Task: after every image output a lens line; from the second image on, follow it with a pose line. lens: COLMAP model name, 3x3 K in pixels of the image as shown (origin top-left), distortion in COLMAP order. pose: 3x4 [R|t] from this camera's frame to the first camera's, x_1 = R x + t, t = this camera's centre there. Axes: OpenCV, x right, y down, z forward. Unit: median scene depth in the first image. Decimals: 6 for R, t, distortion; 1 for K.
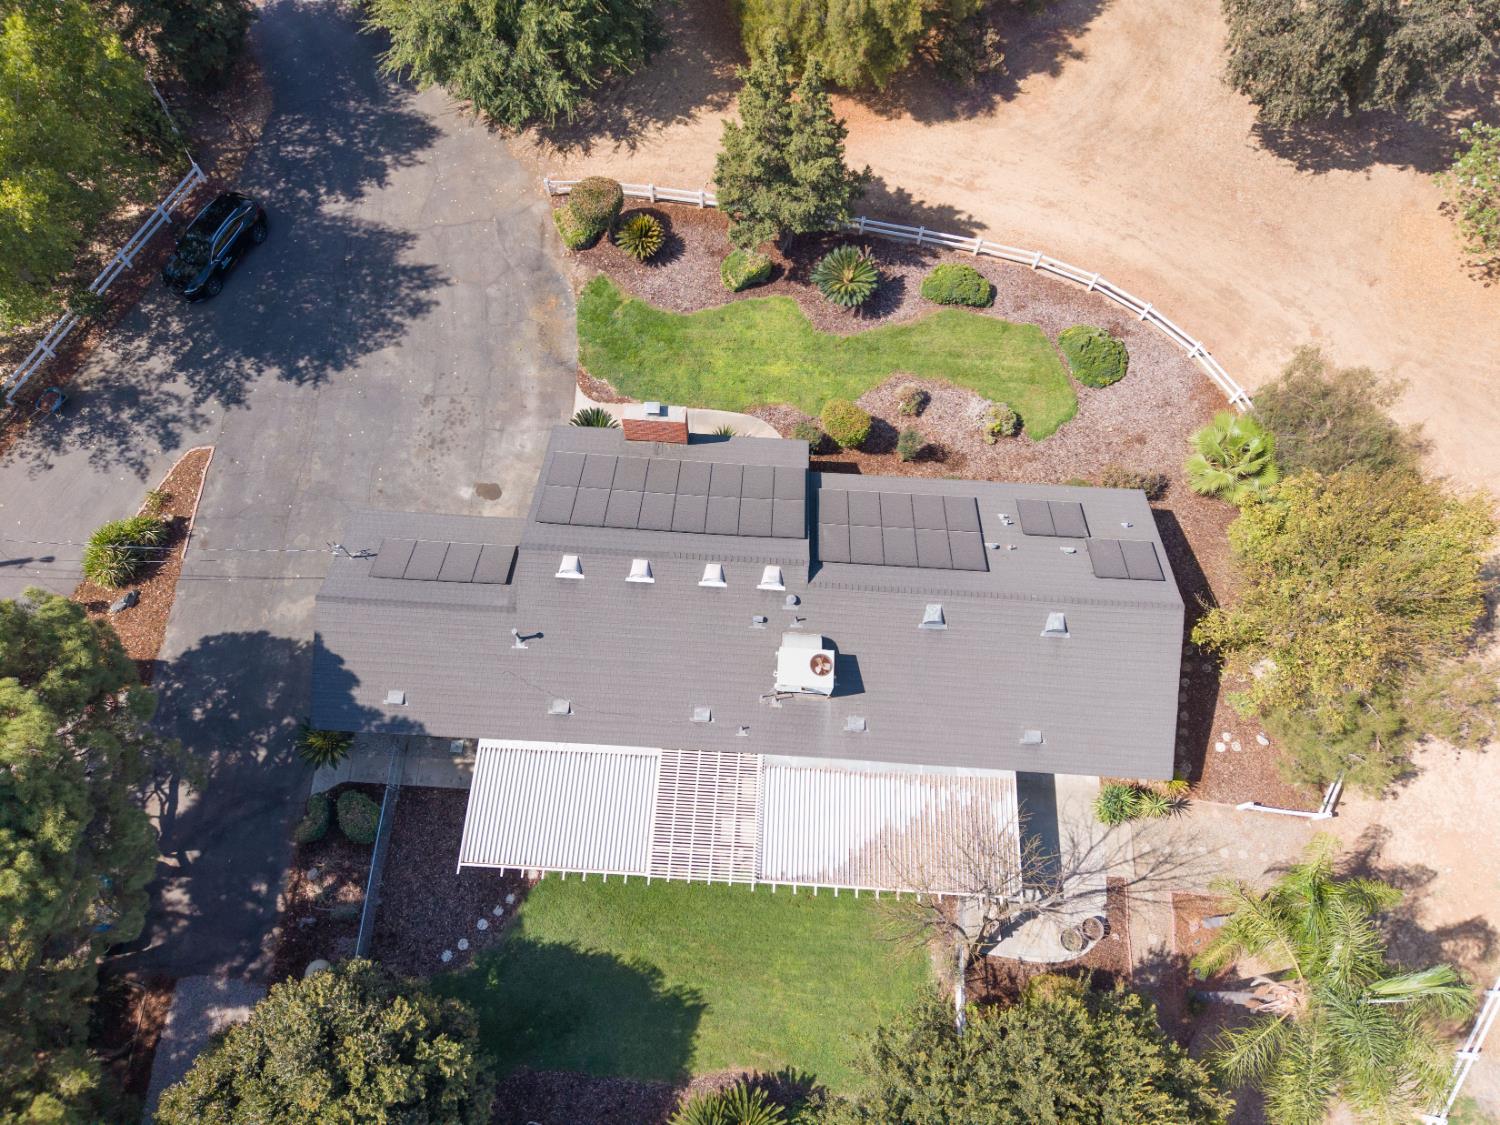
lens RADIAL K [[1001.3, 0, 738.3], [0, 1001.3, 554.5], [0, 0, 1]] dist [0.028191, -0.026476]
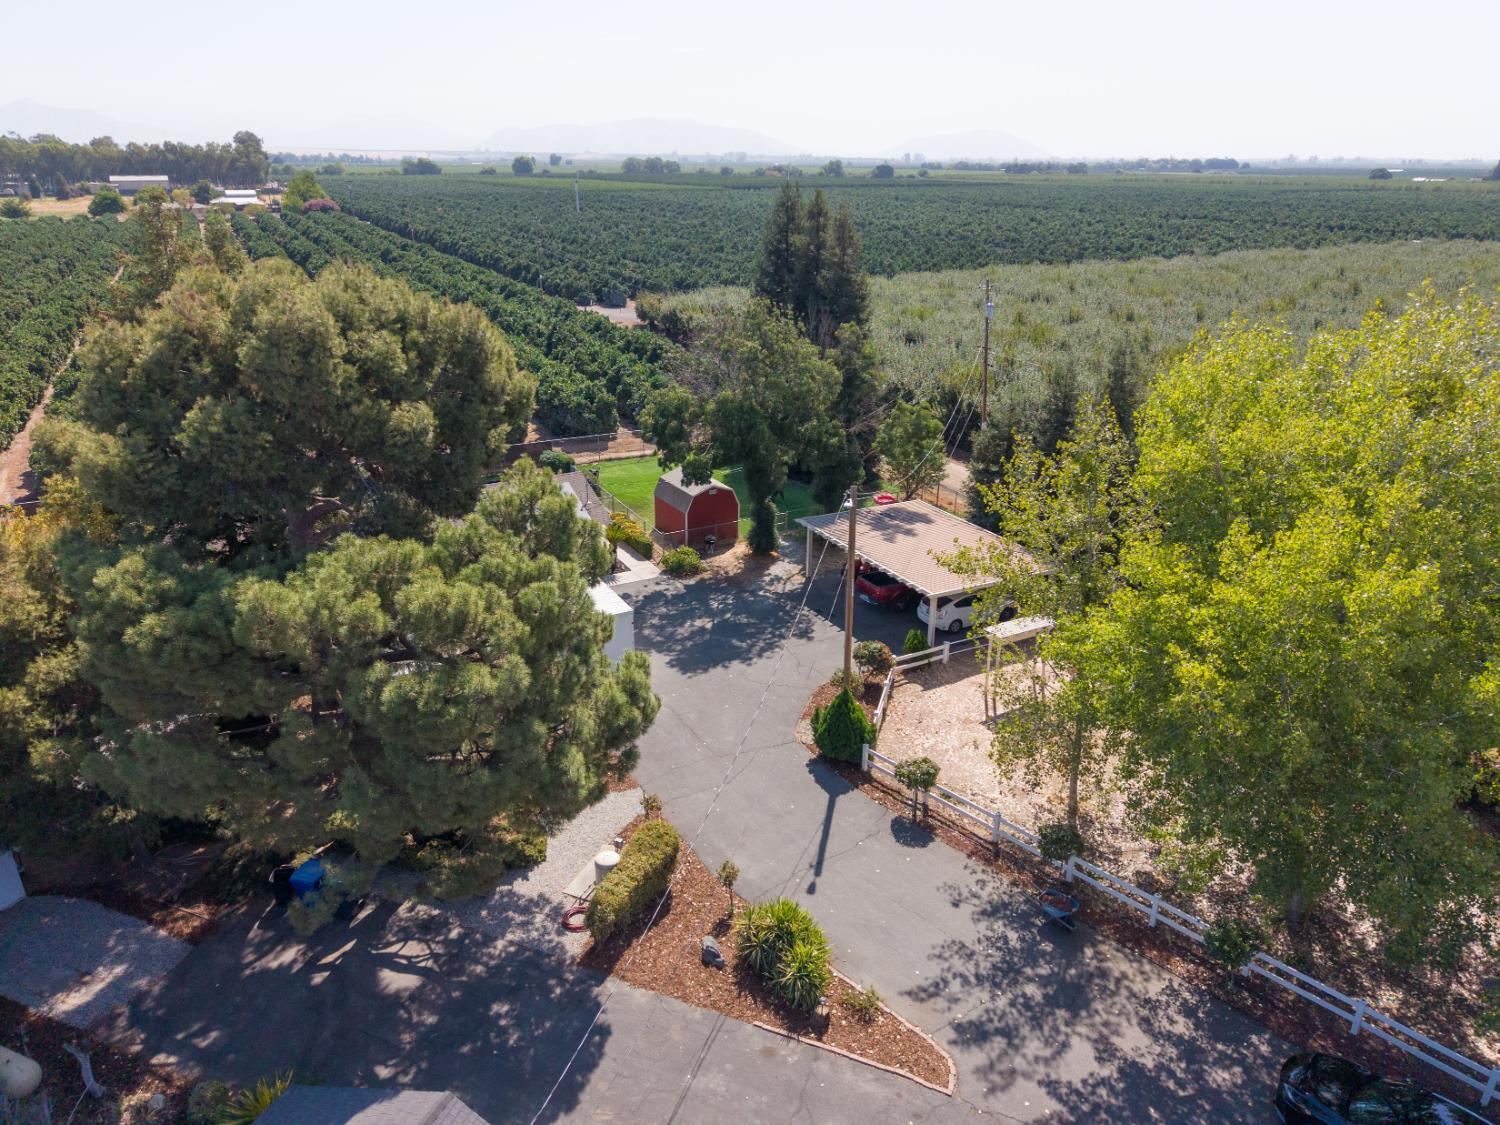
lens RADIAL K [[1001.3, 0, 742.2], [0, 1001.3, 563.2], [0, 0, 1]] dist [0.028191, -0.026476]
pose [[-0.353999, 0.331704, -0.874447, -0.087564], [-0.873113, 0.217897, 0.436113, -0.307507], [0.335200, 0.917875, 0.212480, 0.562452]]
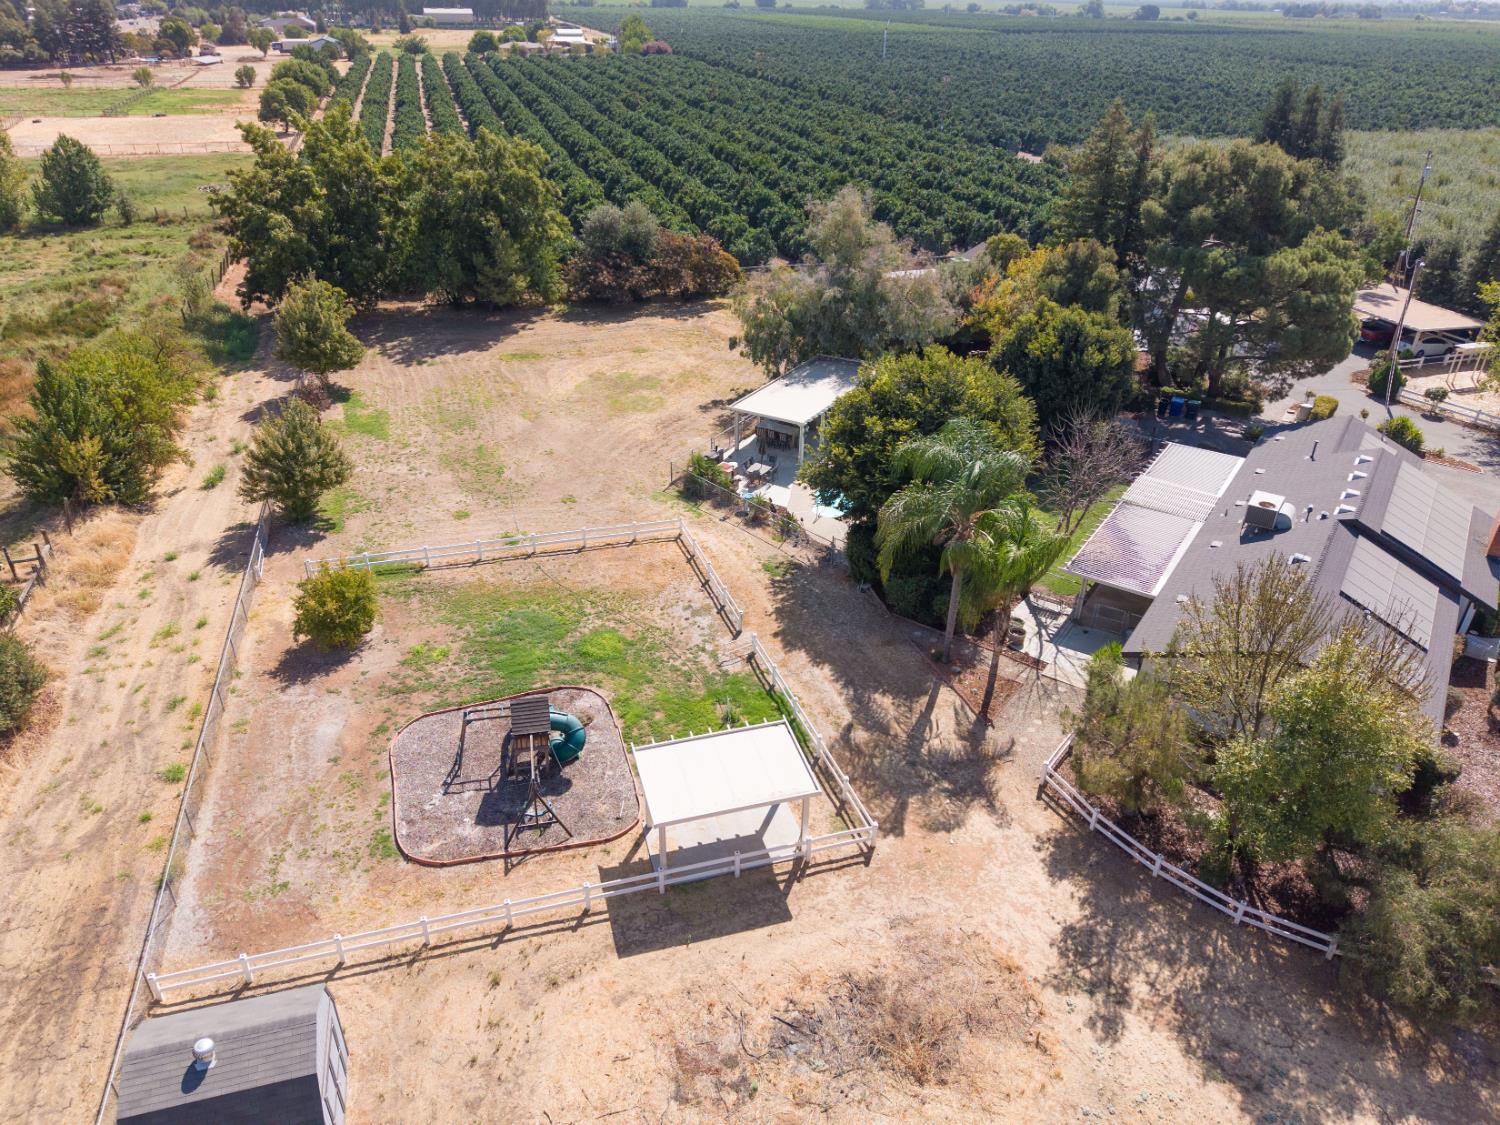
lens RADIAL K [[1001.3, 0, 744.9], [0, 1001.3, 562.9], [0, 0, 1]] dist [0.028191, -0.026476]
pose [[-0.520164, 0.403282, -0.752857, 1.222725], [-0.803127, 0.068910, 0.591809, -0.101648], [0.290545, 0.912478, 0.288042, 0.358580]]
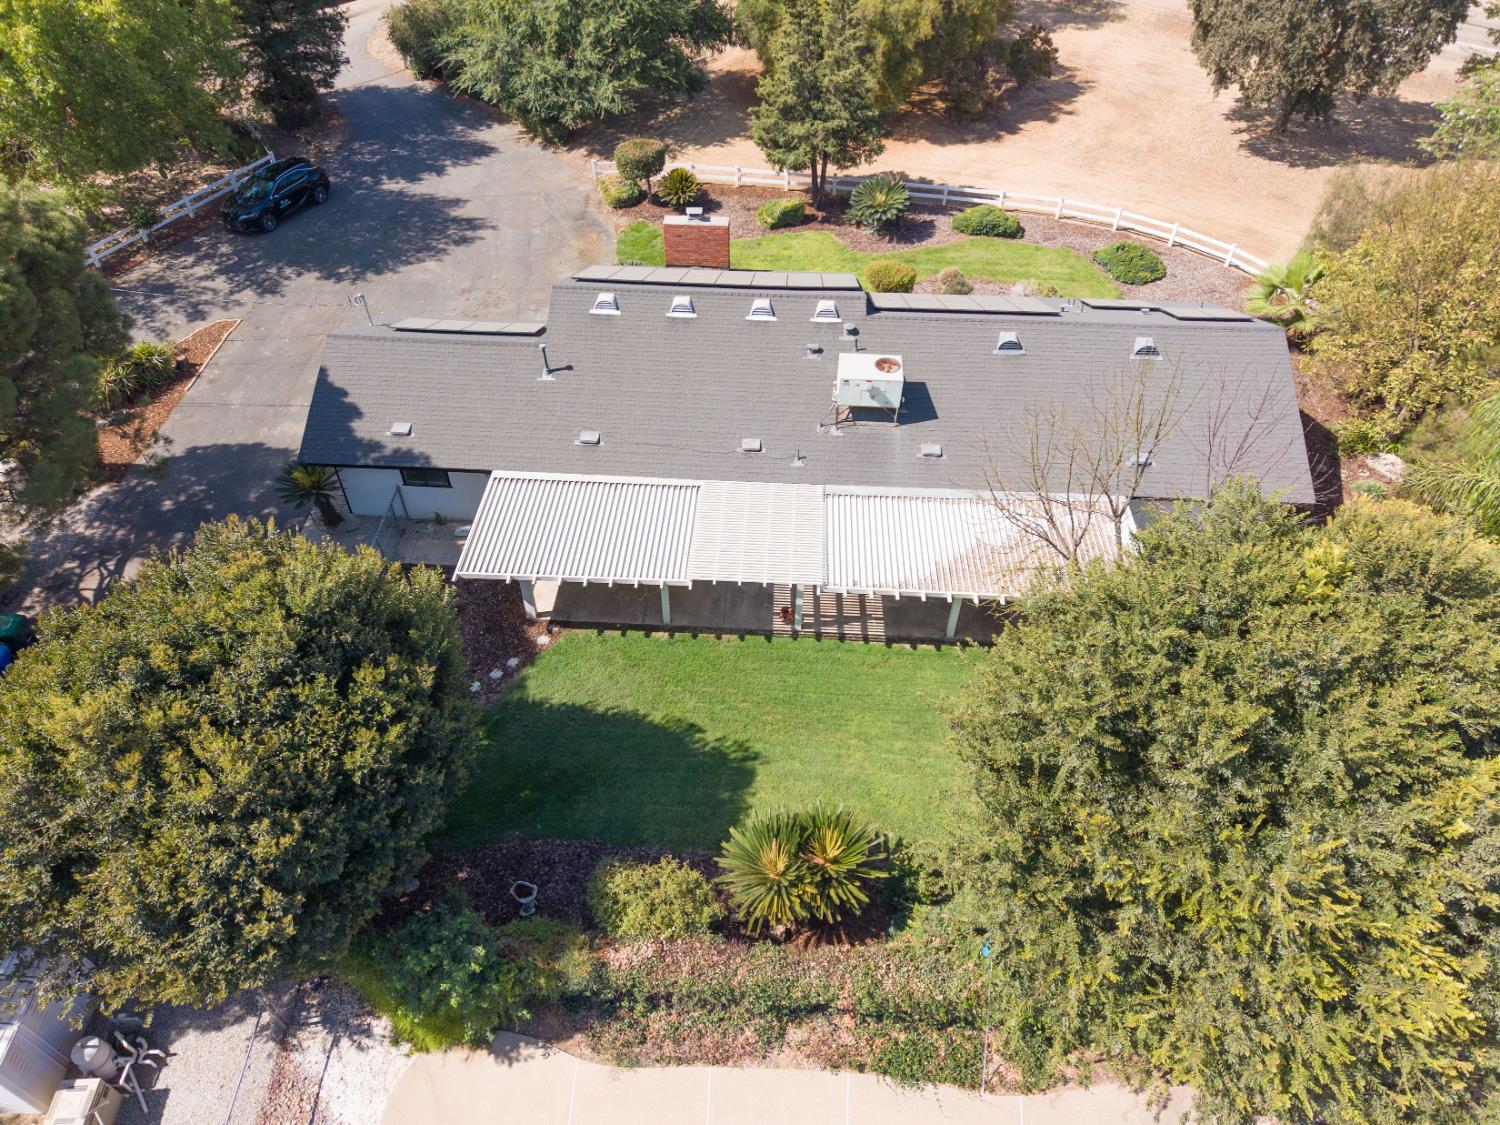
lens RADIAL K [[1001.3, 0, 739.7], [0, 1001.3, 560.8], [0, 0, 1]] dist [0.028191, -0.026476]
pose [[0.999941, -0.009395, -0.005410, -0.035075], [0.006414, 0.914959, -0.403495, 0.492551], [0.008741, 0.403436, 0.914966, 0.203922]]
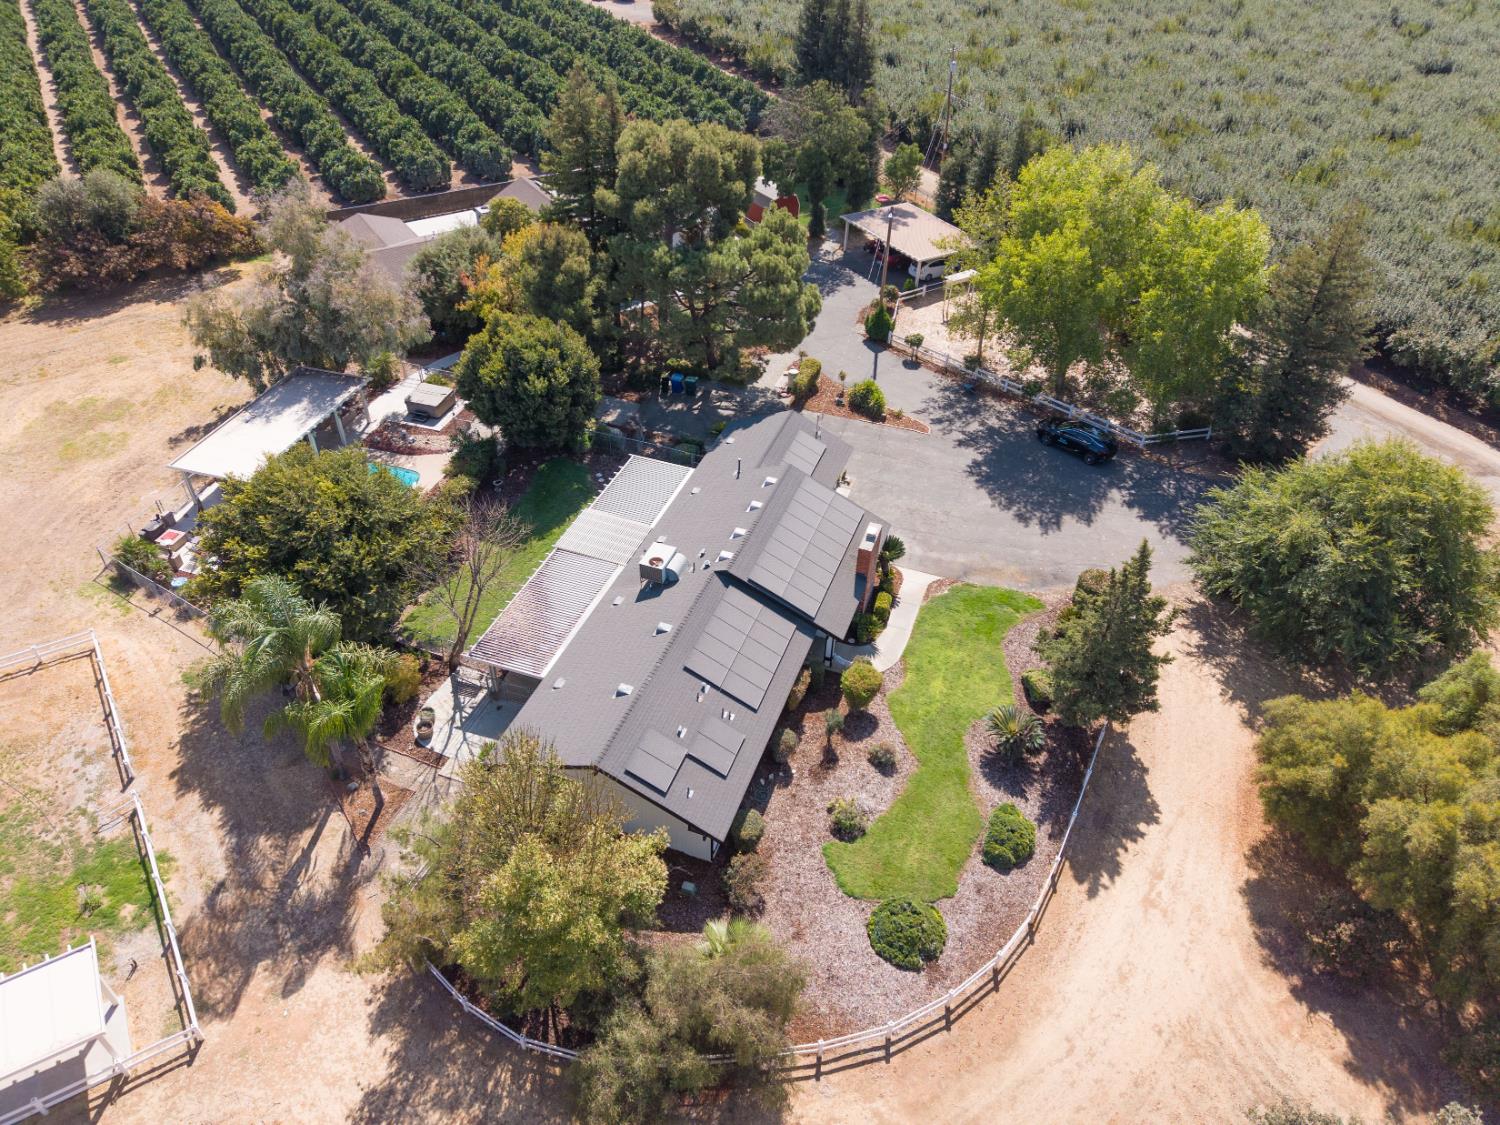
lens RADIAL K [[1001.3, 0, 748.1], [0, 1001.3, 564.8], [0, 0, 1]] dist [0.028191, -0.026476]
pose [[-0.287602, 0.597515, -0.748505, 0.911000], [-0.901543, 0.094893, 0.422156, -0.503466], [0.323273, 0.796223, 0.511394, 0.226270]]
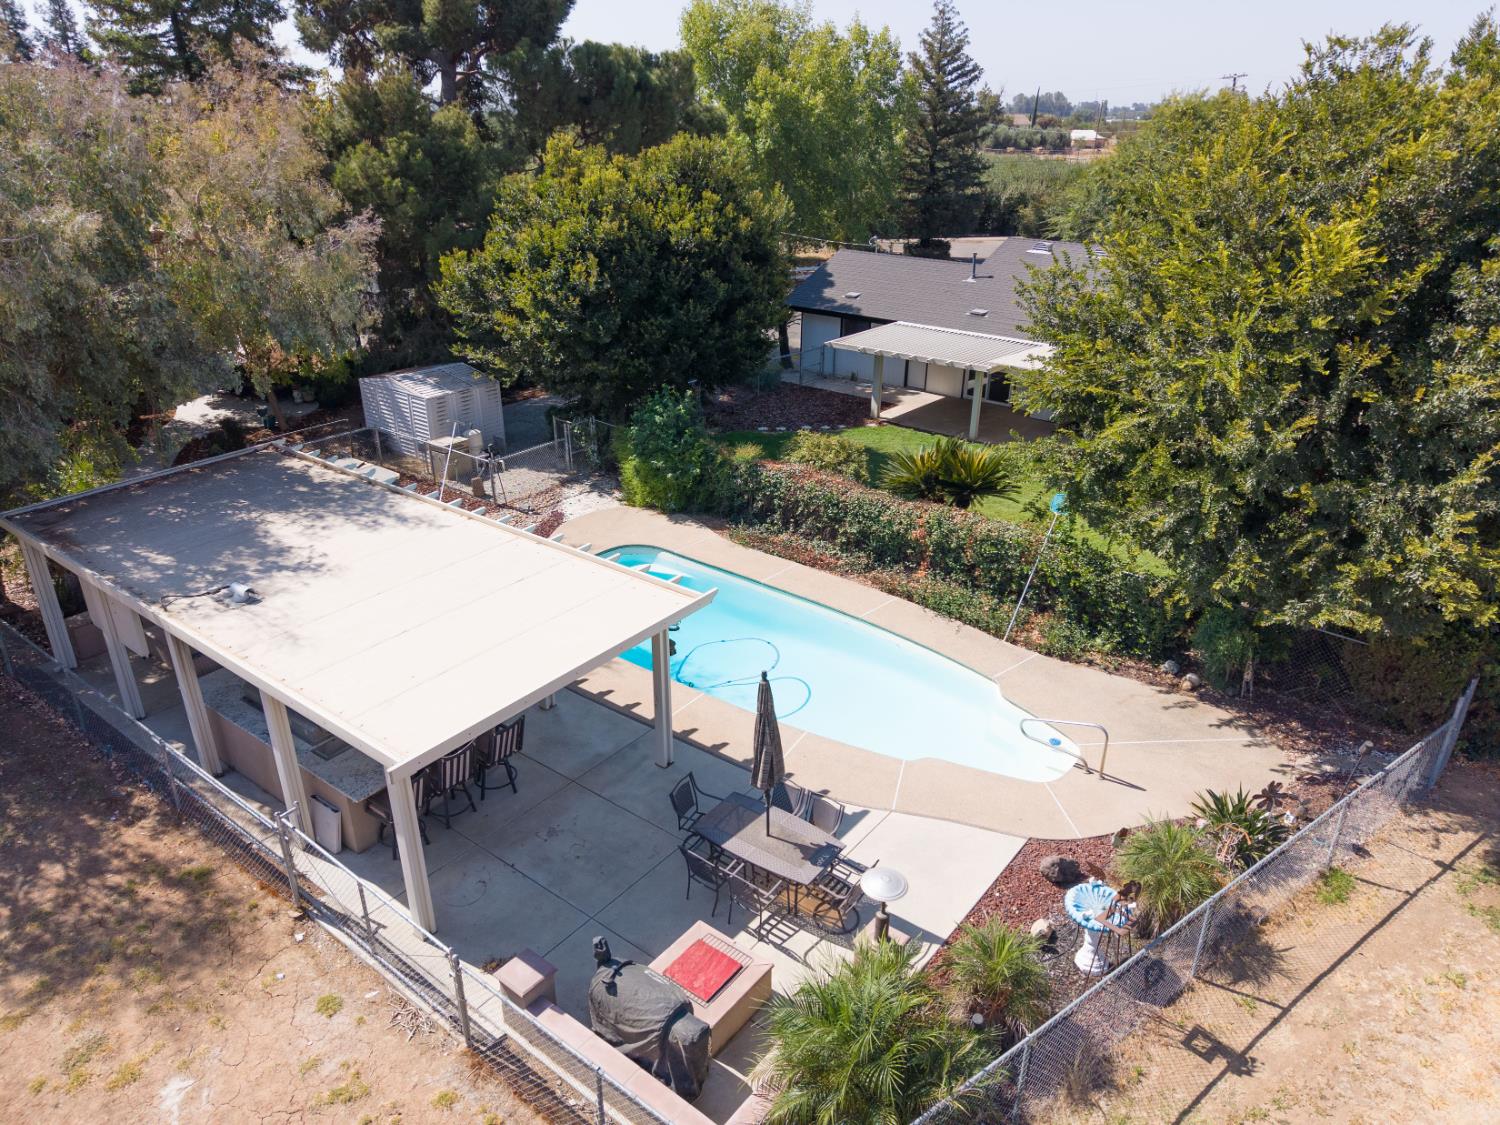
lens RADIAL K [[1001.3, 0, 752.9], [0, 1001.3, 560.4], [0, 0, 1]] dist [0.028191, -0.026476]
pose [[0.788620, 0.234703, -0.568325, 0.246206], [-0.567696, 0.633006, -0.526332, 0.831298], [0.236221, 0.737711, 0.632441, 0.379966]]
